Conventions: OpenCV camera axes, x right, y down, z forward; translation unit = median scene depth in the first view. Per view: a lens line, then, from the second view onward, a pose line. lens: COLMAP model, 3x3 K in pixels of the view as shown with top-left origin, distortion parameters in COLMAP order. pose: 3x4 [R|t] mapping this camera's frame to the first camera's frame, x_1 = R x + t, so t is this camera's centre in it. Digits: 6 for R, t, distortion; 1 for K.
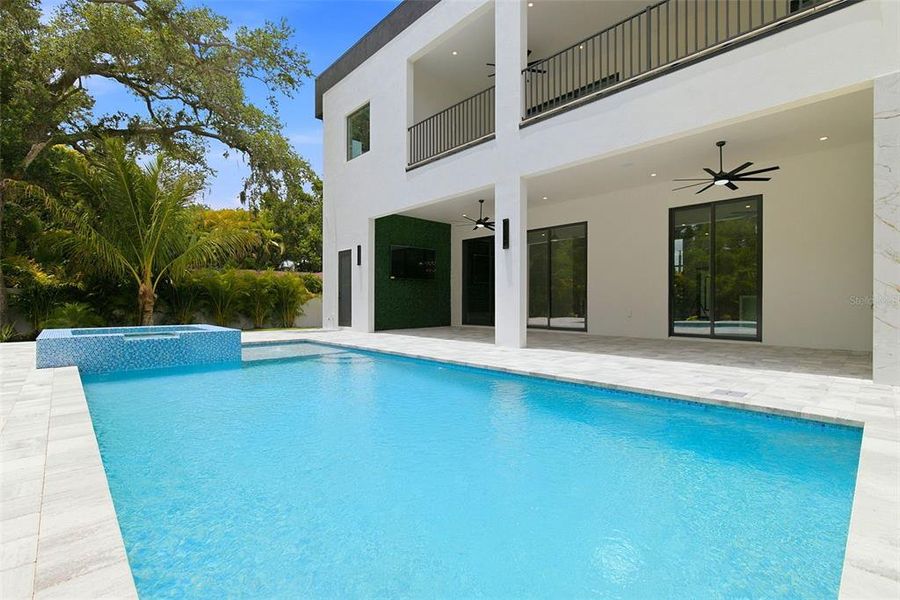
lens RADIAL K [[418.1, 0, 450.0], [0, 418.1, 300.0], [0, 0, 1]] dist [0.000951, 0.000315]
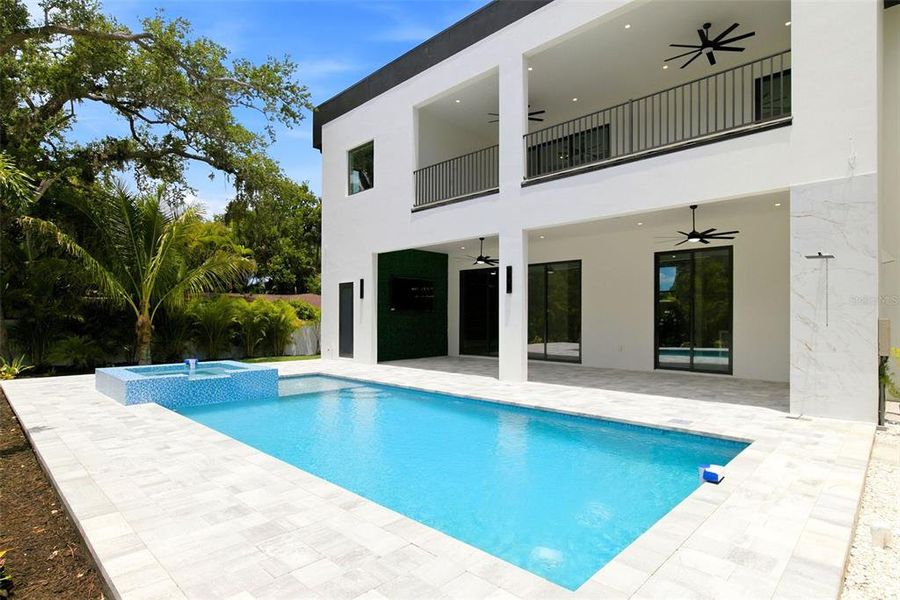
lens RADIAL K [[469.9, 0, 452.1], [0, 469.9, 316.5], [0, 0, 1]] dist [-0.001103, 0.000360]
pose [[0.998938, 0.001453, 0.046048, -0.050464], [-0.001437, 0.999999, -0.000379, -0.039206], [-0.046048, 0.000313, 0.998939, -0.164031]]
